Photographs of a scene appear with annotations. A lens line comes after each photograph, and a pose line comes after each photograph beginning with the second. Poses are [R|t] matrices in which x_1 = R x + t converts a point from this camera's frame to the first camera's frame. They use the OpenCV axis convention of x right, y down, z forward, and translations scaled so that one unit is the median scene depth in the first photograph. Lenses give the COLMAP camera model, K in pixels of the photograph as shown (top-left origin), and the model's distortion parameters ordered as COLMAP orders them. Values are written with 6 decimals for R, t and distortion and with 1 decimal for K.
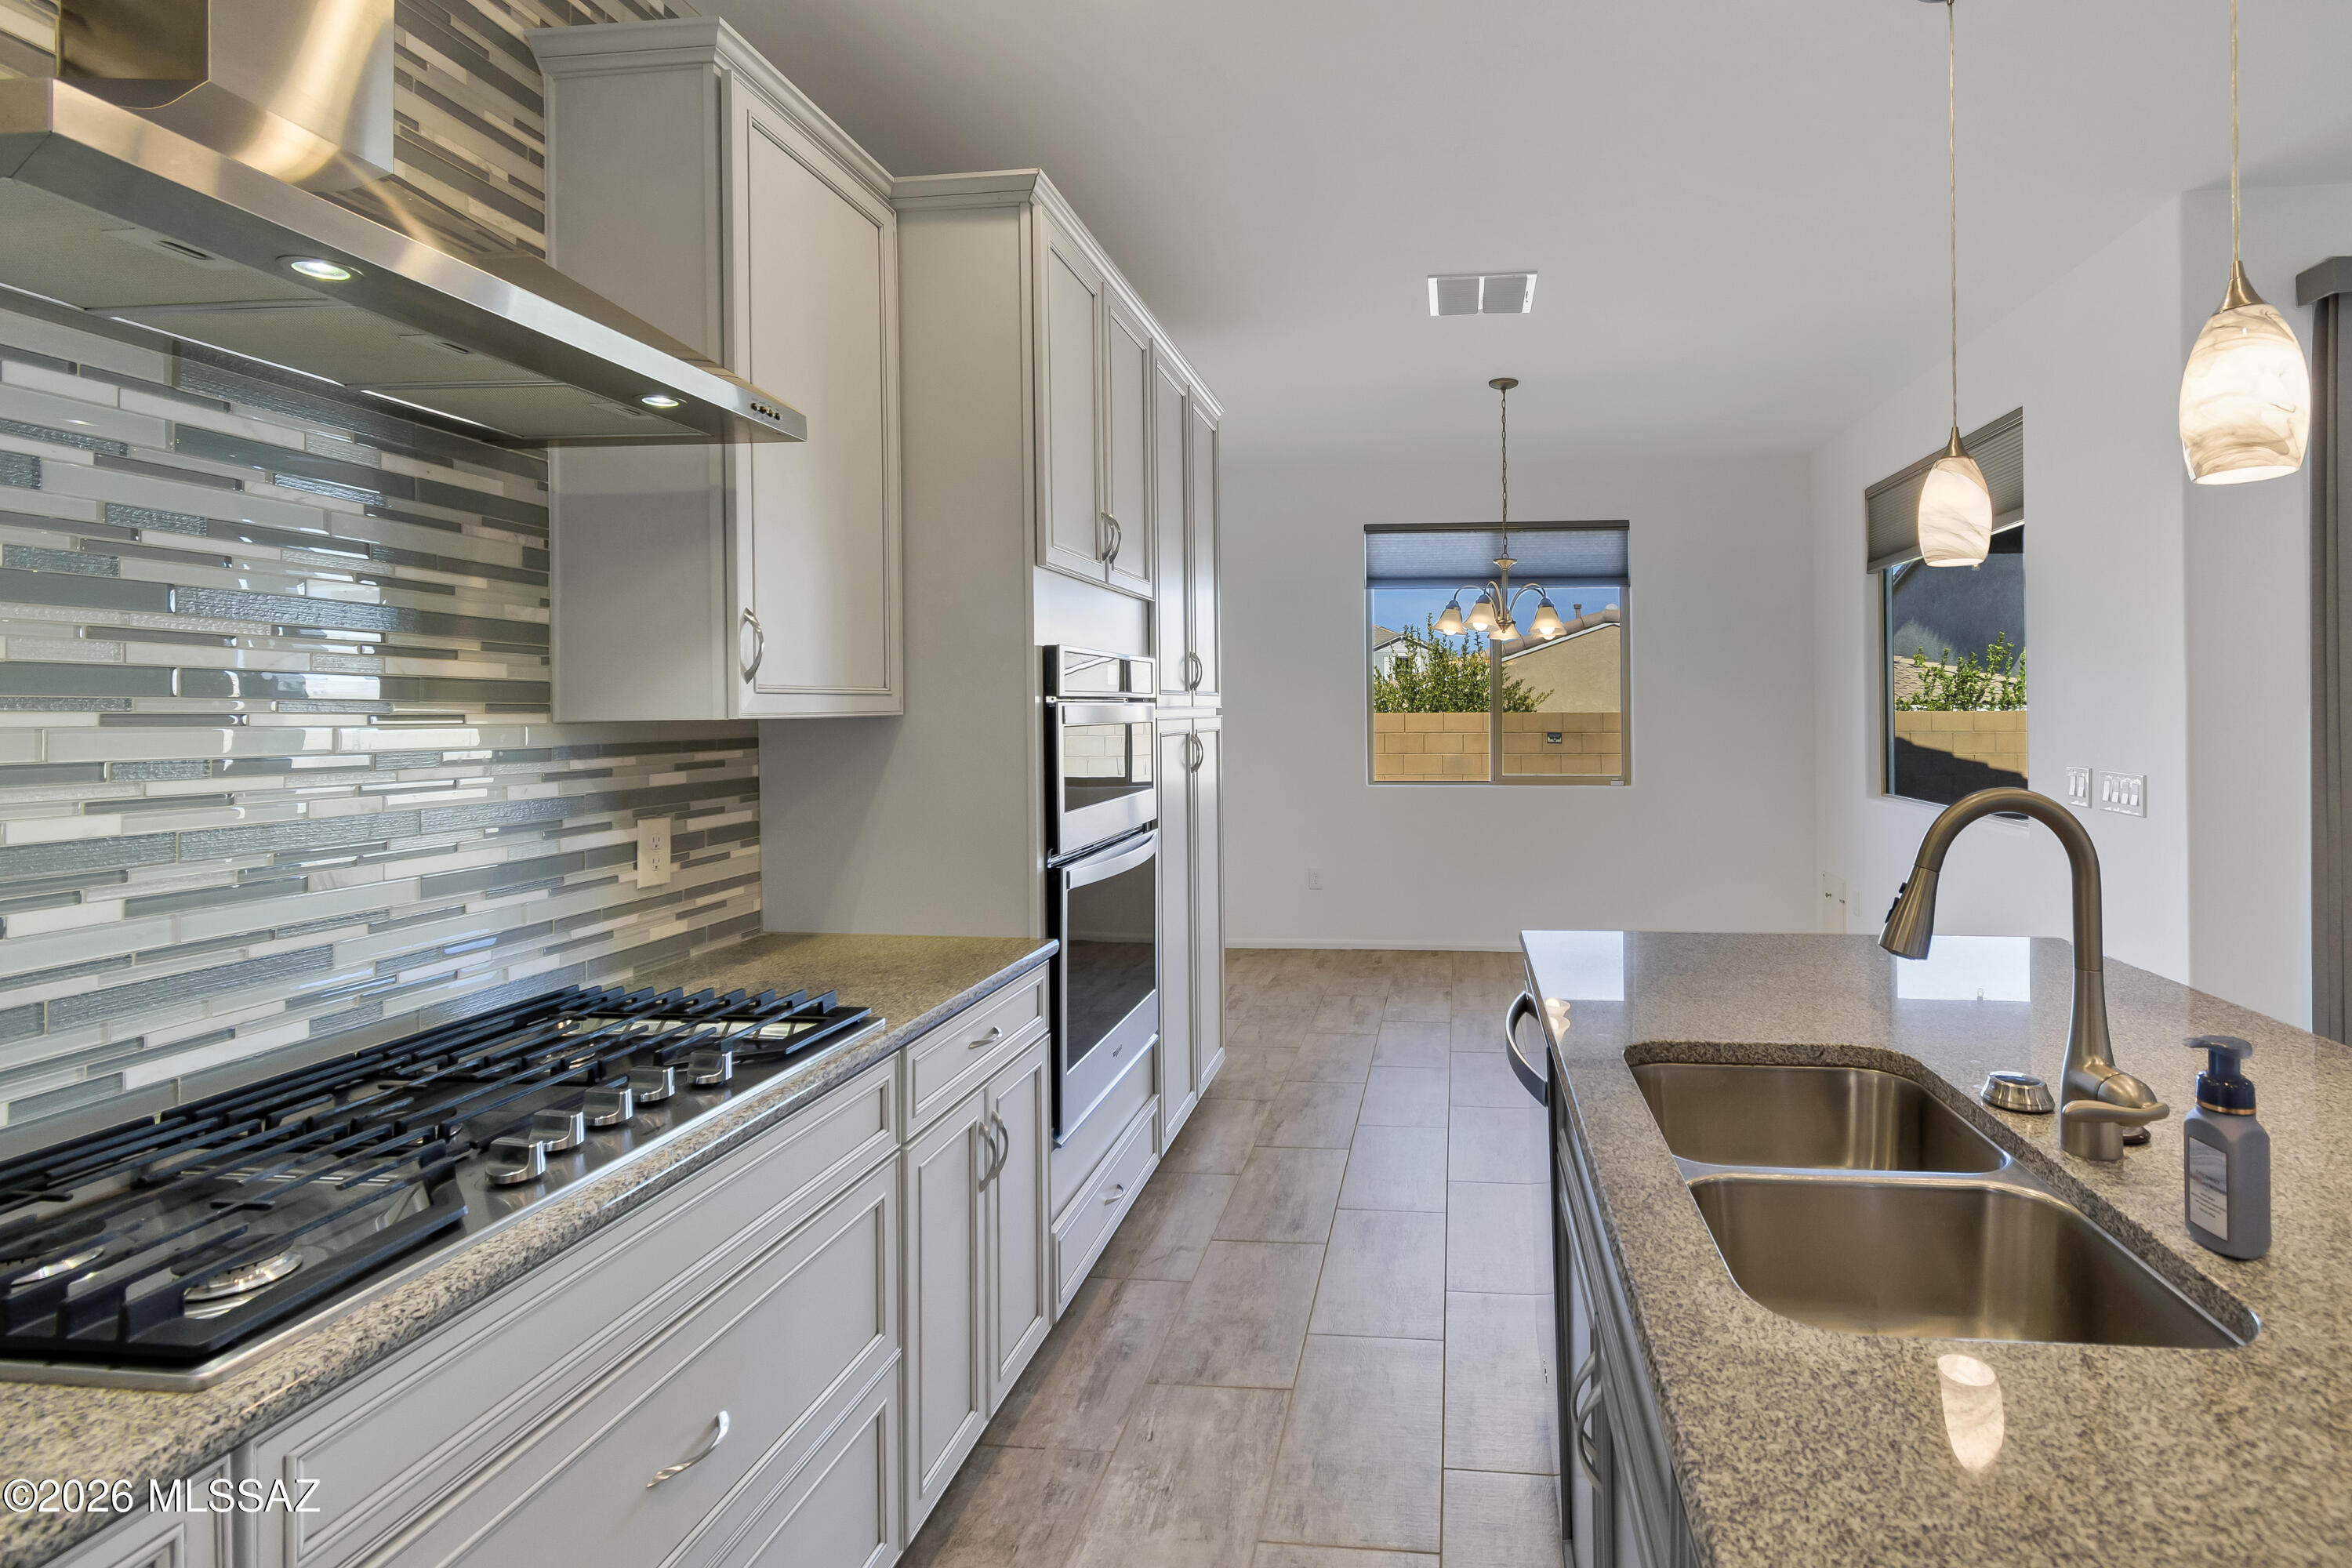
lens RADIAL K [[1105.7, 0, 1413.7], [0, 1105.7, 708.4], [0, 0, 1]] dist [-0.002802, -0.001539]
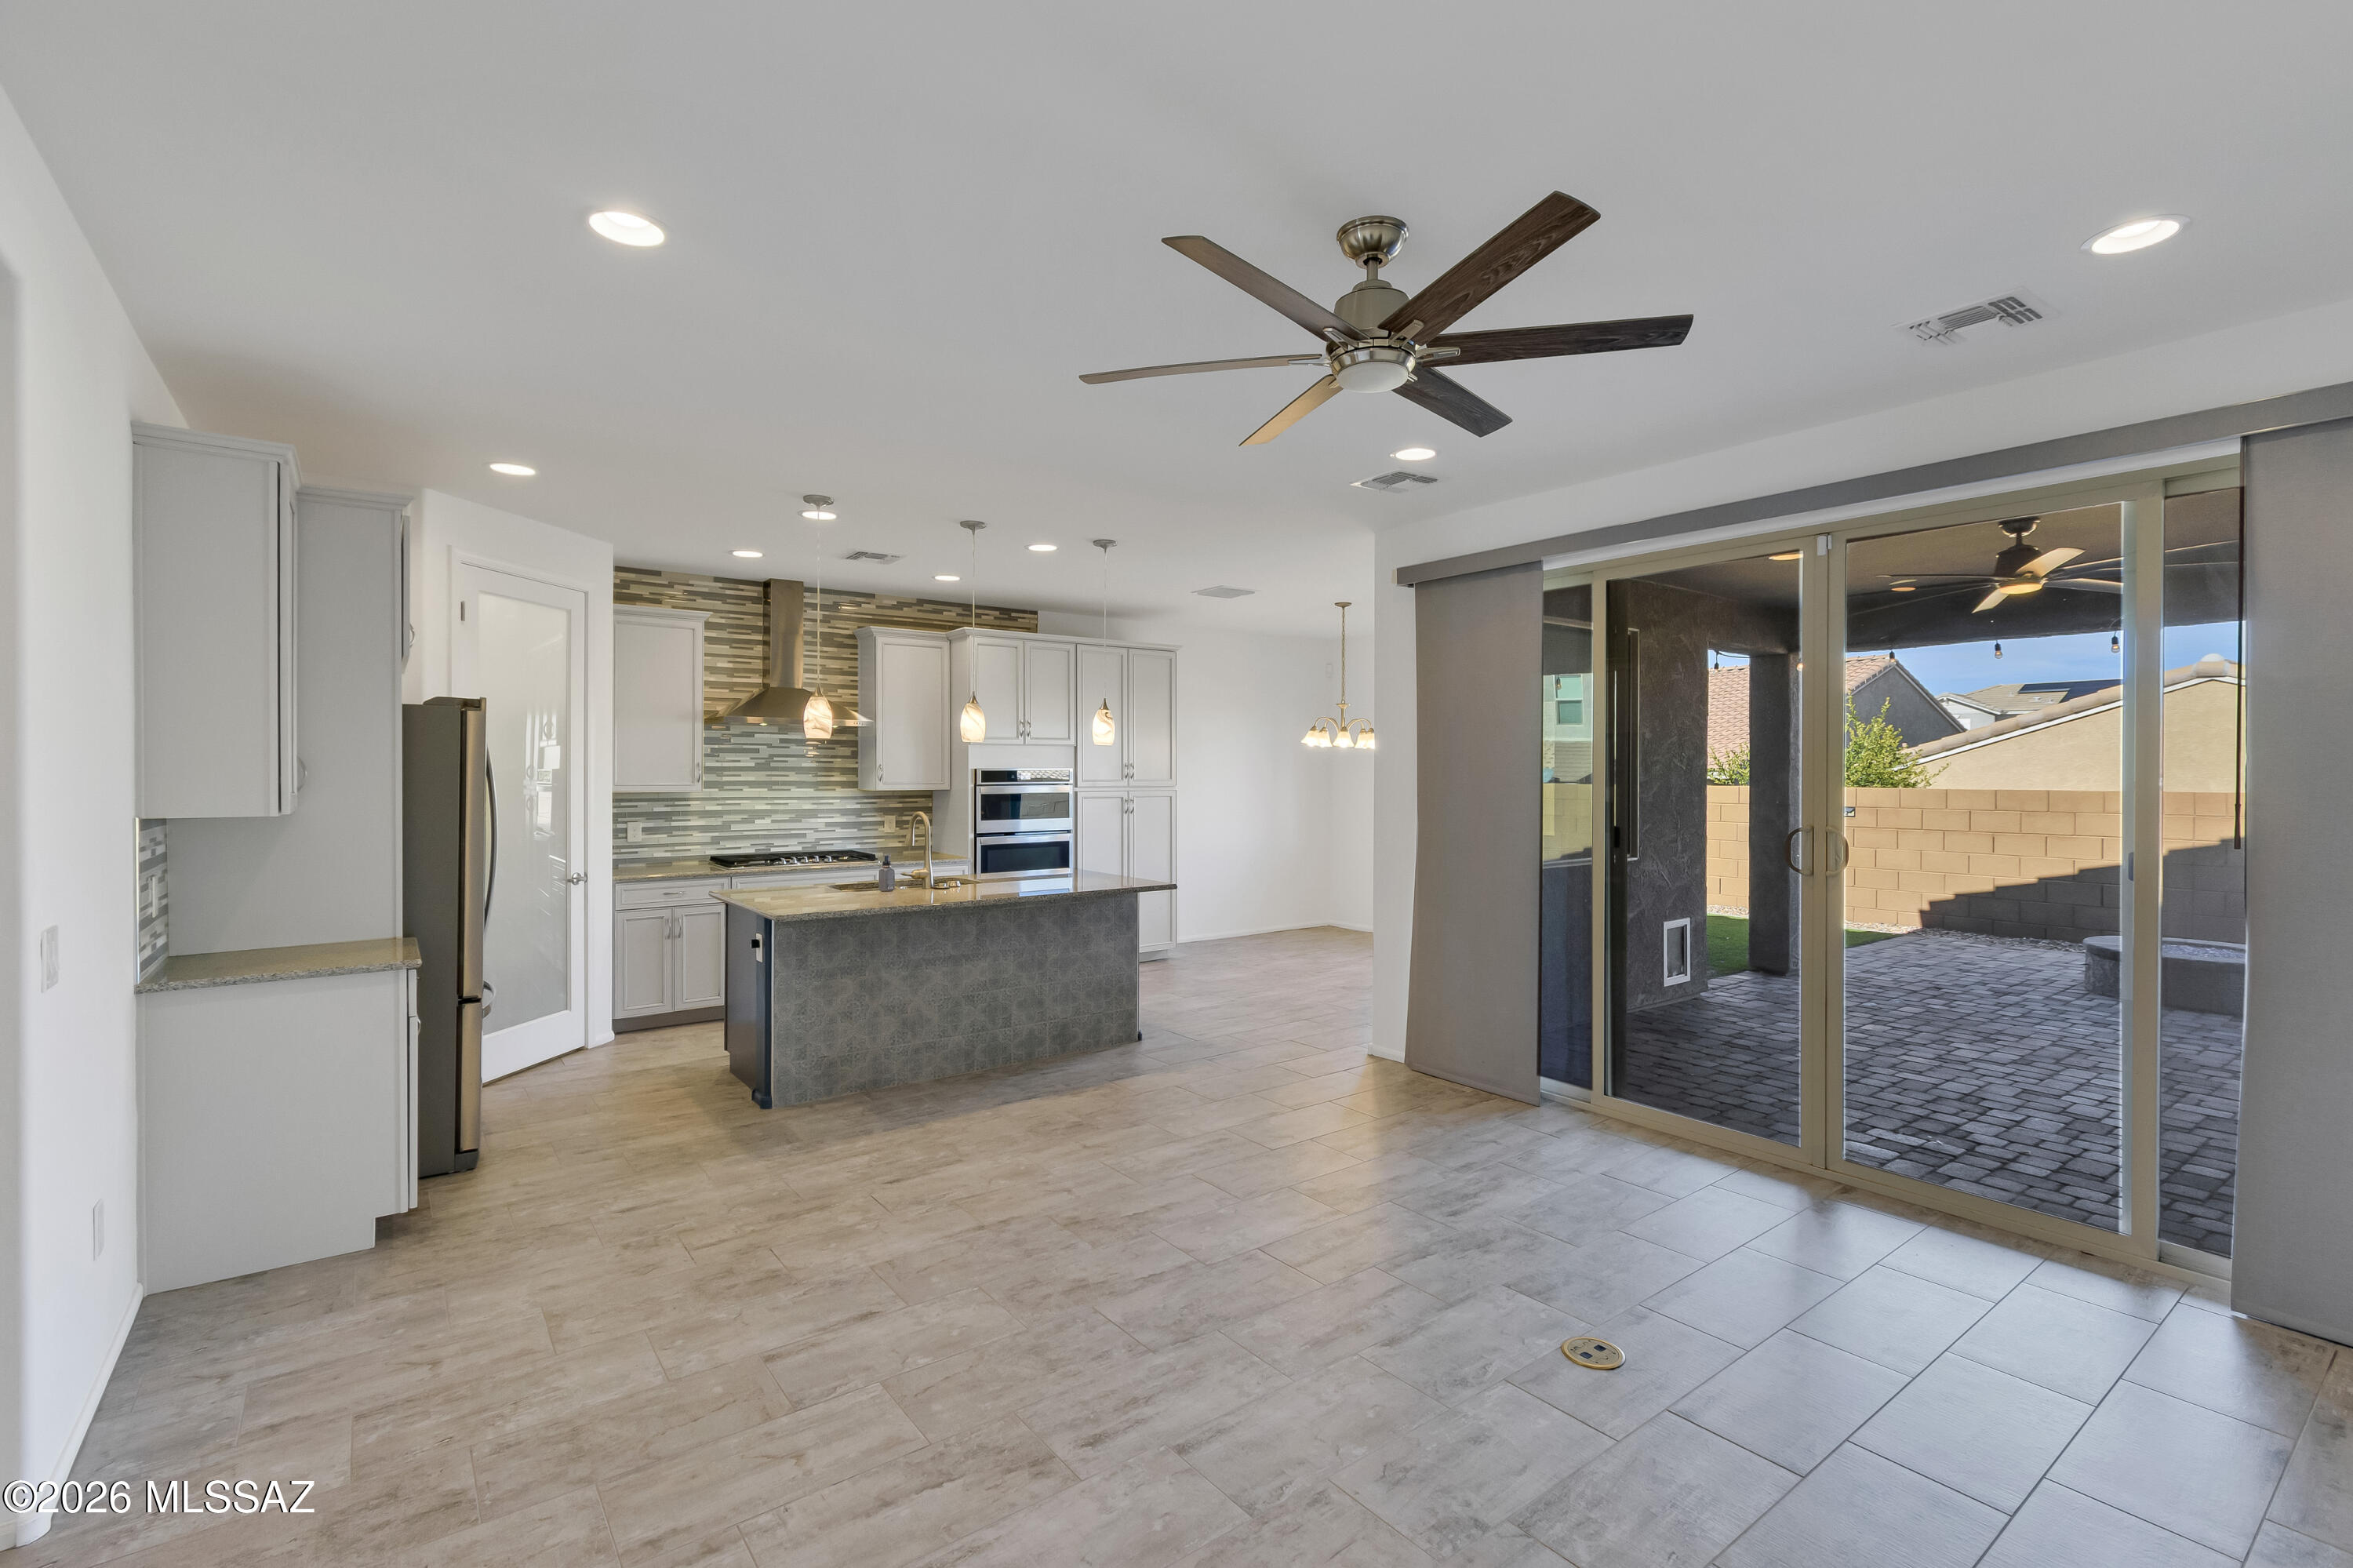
lens RADIAL K [[1048.1, 0, 1225.3], [0, 1048.1, 777.9], [0, 0, 1]] dist [-0.000295, -0.000346]
pose [[0.670071, 0.013535, -0.742173, 3.242171], [-0.007601, 0.999906, 0.011372, -0.094672], [0.742258, -0.001979, 0.670111, -0.680400]]
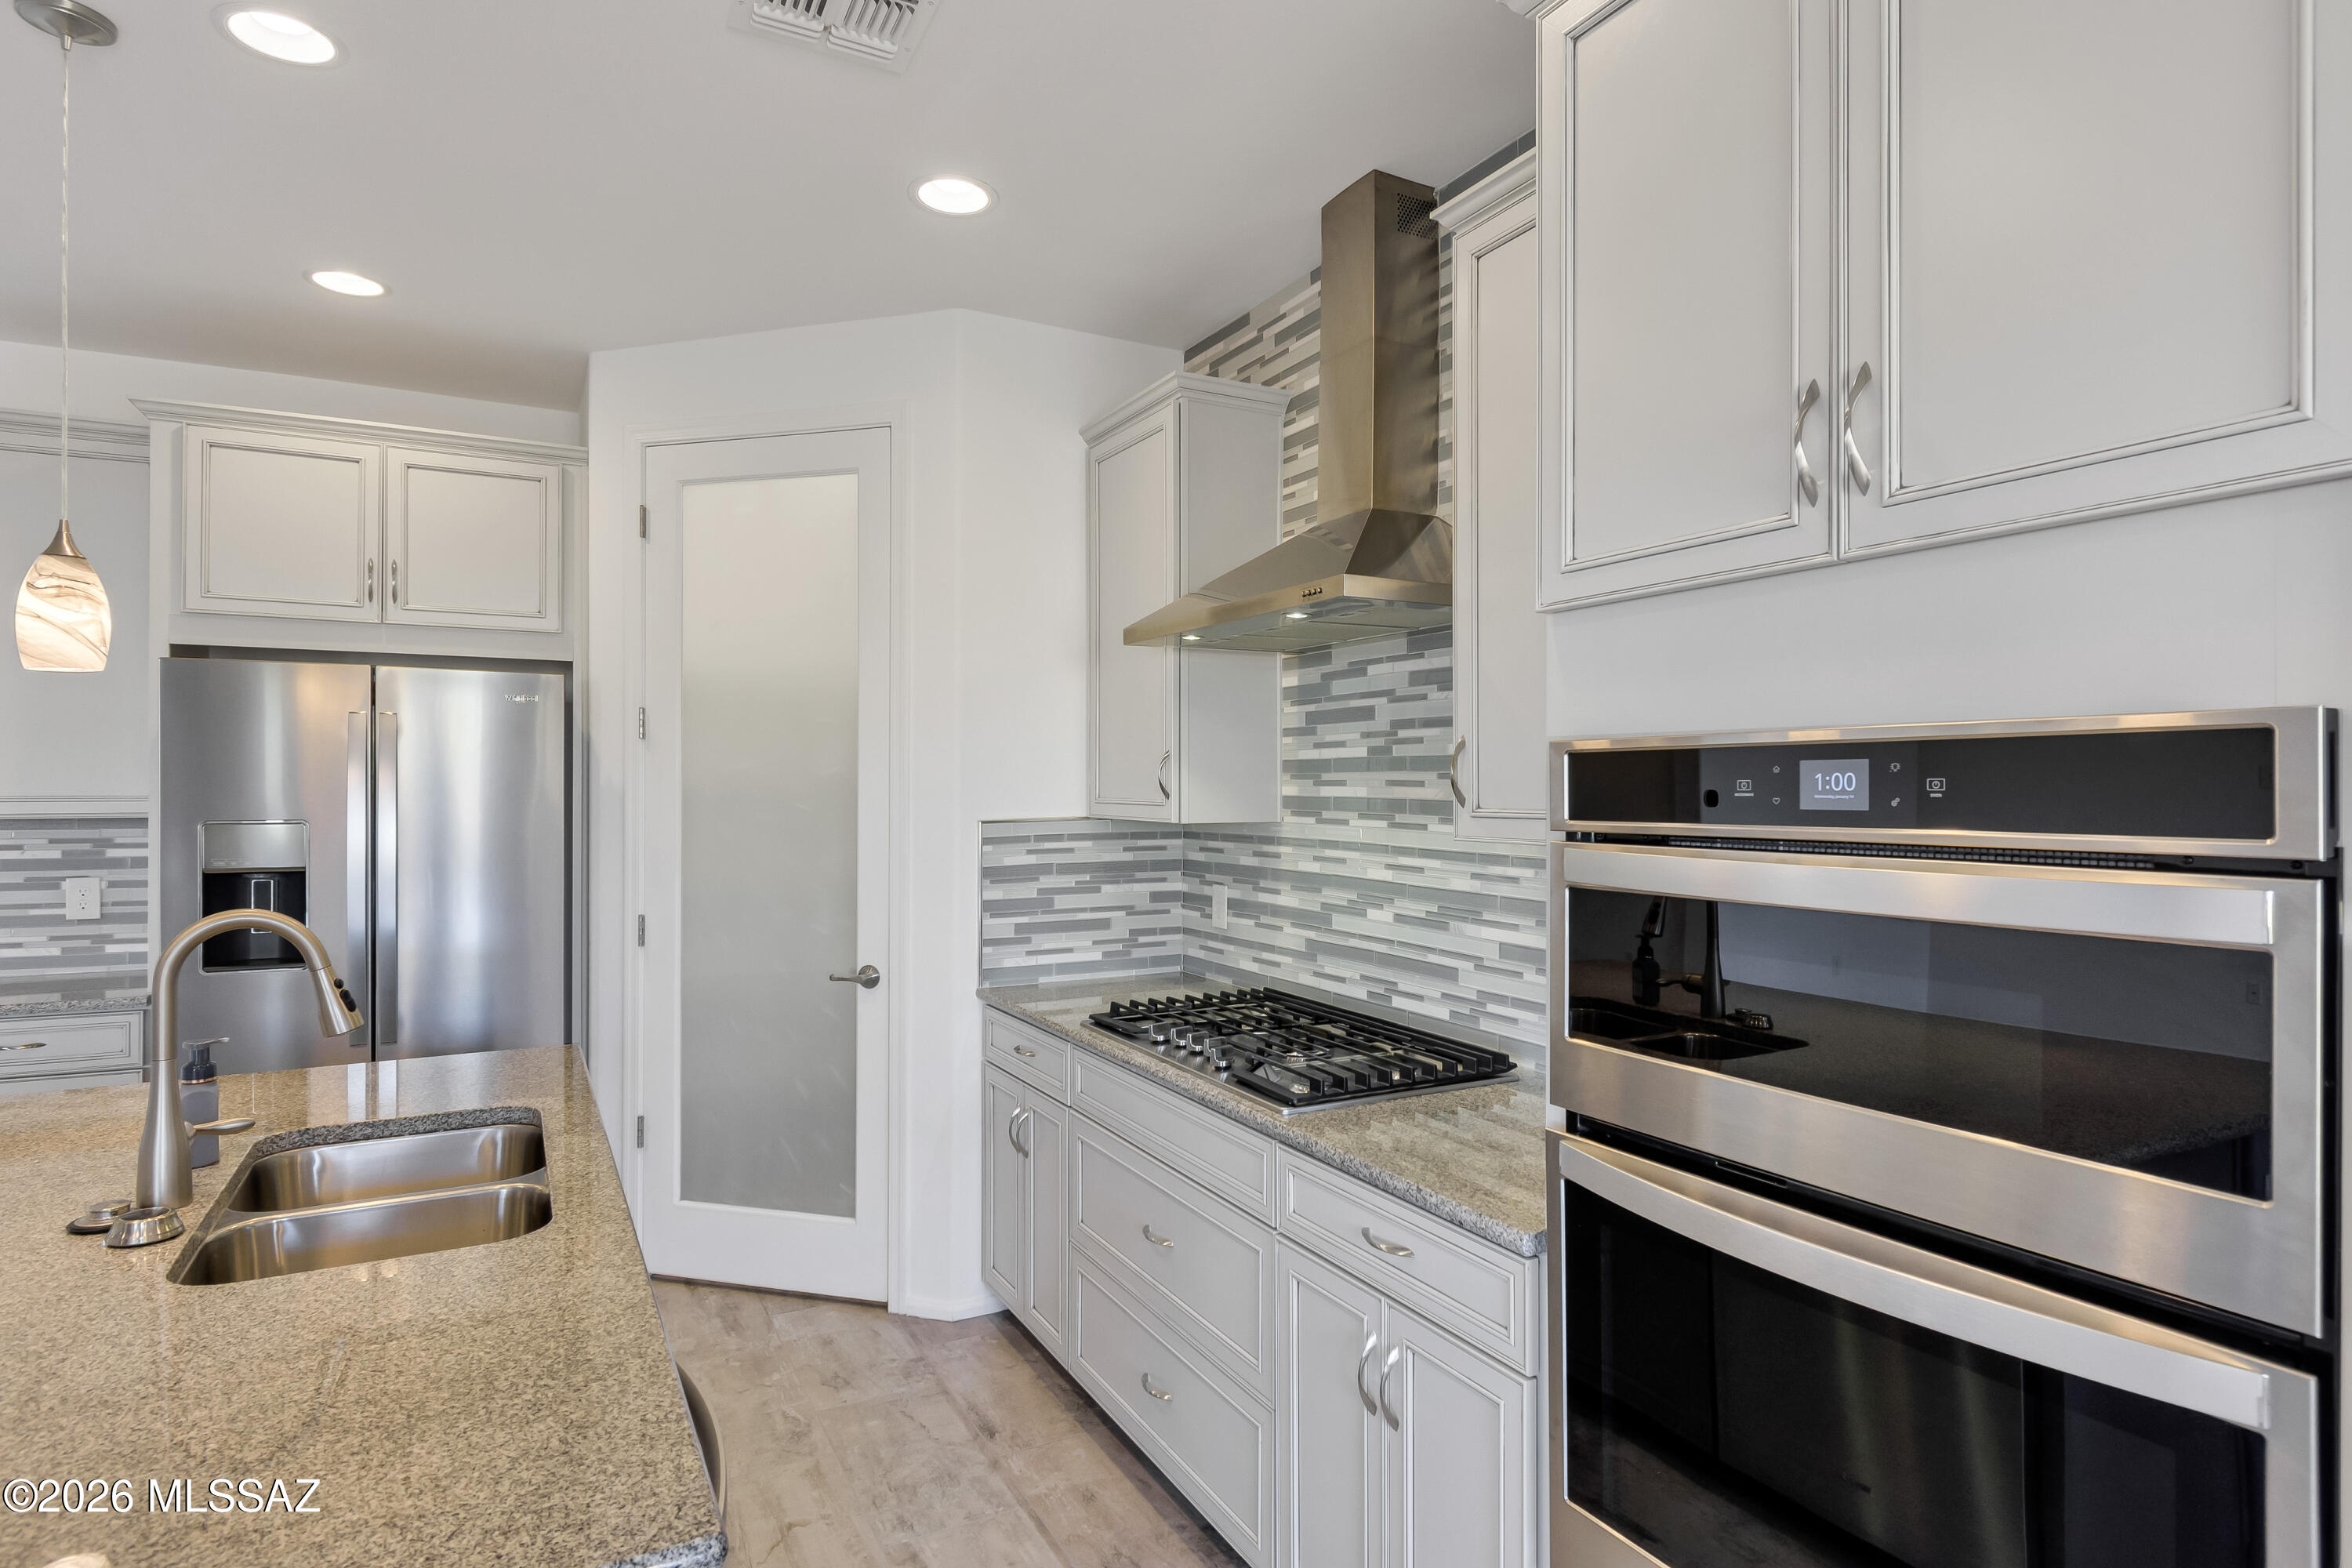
lens RADIAL K [[1270.9, 0, 1254.3], [0, 1270.9, 788.6], [0, 0, 1]] dist [0.000263, -0.002483]
pose [[-0.846865, 0.007439, -0.531756, 0.206906], [0.004016, 0.999963, 0.007592, -0.052262], [0.531793, 0.004294, -0.846863, 1.963777]]
